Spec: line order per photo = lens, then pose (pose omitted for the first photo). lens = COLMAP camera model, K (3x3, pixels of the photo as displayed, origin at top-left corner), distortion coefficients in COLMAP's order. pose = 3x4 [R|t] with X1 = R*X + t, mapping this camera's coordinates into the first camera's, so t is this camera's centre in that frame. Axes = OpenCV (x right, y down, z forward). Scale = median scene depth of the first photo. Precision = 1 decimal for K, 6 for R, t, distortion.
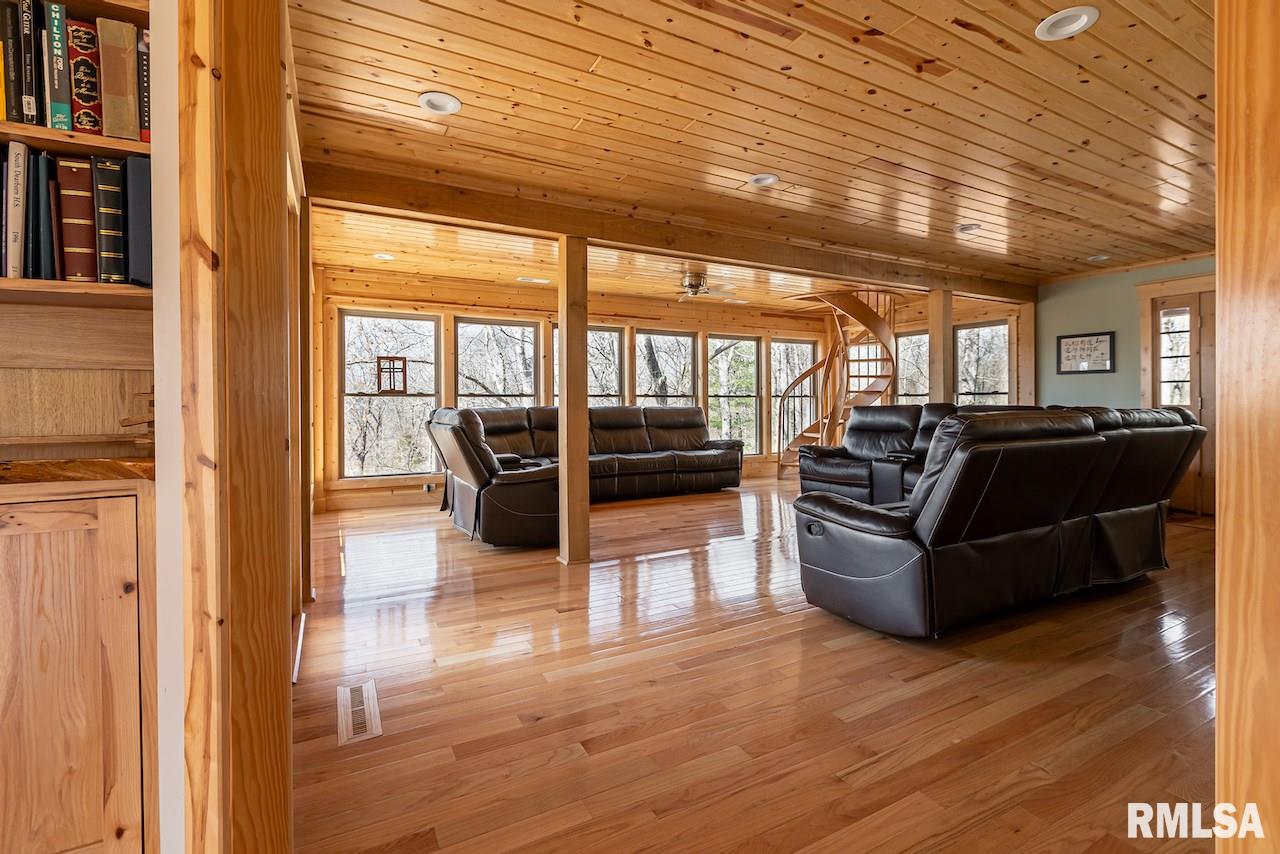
lens RADIAL K [[577.4, 0, 647.9], [0, 577.4, 408.6], [0, 0, 1]] dist [-0.007157, -0.000037]
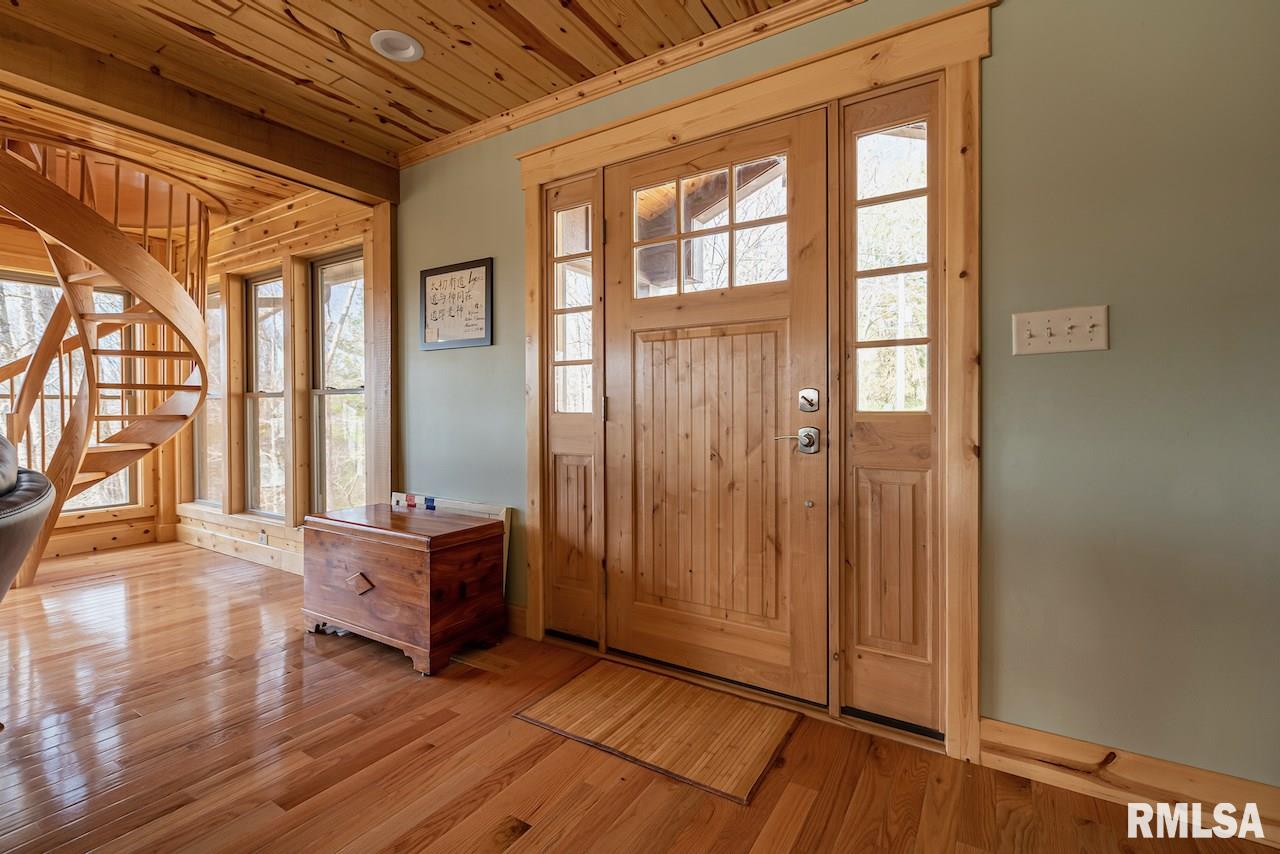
lens RADIAL K [[577.4, 0, 641.3], [0, 577.4, 424.4], [0, 0, 1]] dist [-0.007157, -0.000037]
pose [[0.870118, 0.006123, 0.492806, 0.717287], [-0.003025, 0.999970, -0.007083, 0.006384], [-0.492835, 0.004672, 0.870110, 0.549750]]
